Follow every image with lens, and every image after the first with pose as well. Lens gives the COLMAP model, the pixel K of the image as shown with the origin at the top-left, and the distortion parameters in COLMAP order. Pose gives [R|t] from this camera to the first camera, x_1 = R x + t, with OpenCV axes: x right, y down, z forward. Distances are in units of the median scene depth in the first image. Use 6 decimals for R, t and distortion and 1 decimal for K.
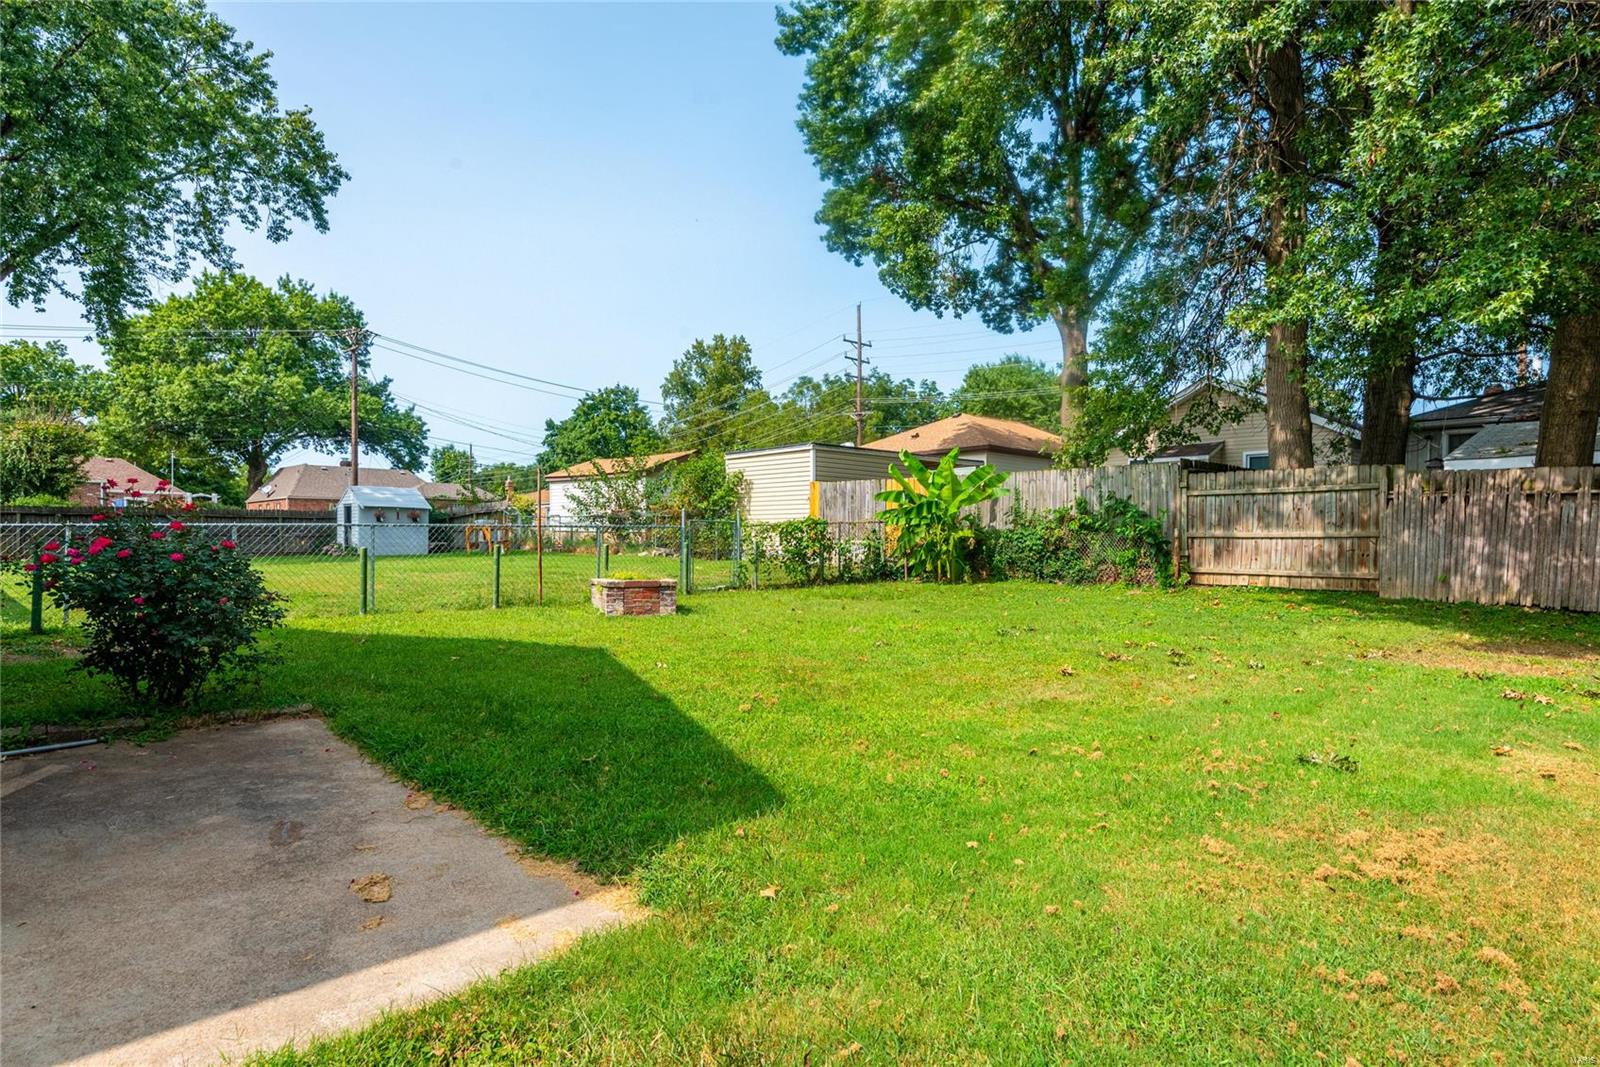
lens RADIAL K [[883.7, 0, 799.4], [0, 883.7, 531.7], [0, 0, 1]] dist [0.003347, -0.000002]
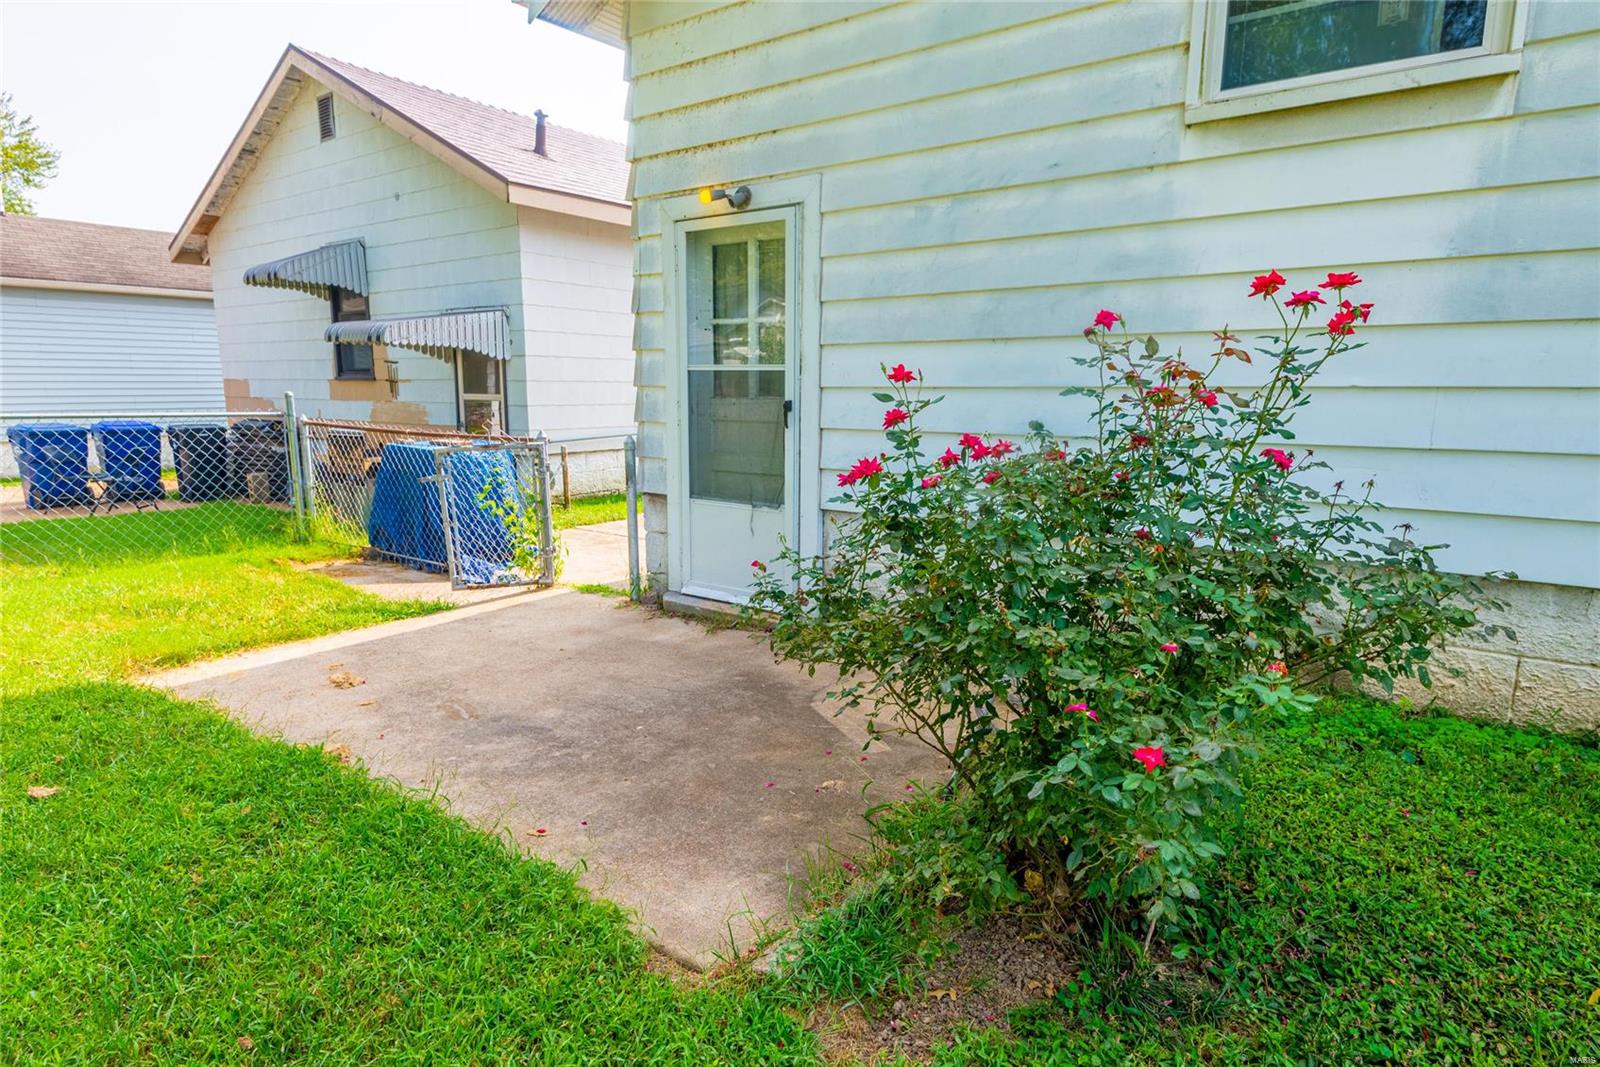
lens RADIAL K [[883.7, 0, 801.1], [0, 883.7, 530.4], [0, 0, 1]] dist [0.003347, -0.000002]
pose [[-0.985243, 0.015742, -0.170437, -0.722288], [-0.011881, 0.987070, 0.159849, -0.028914], [0.170750, 0.159515, -0.972317, 1.832520]]
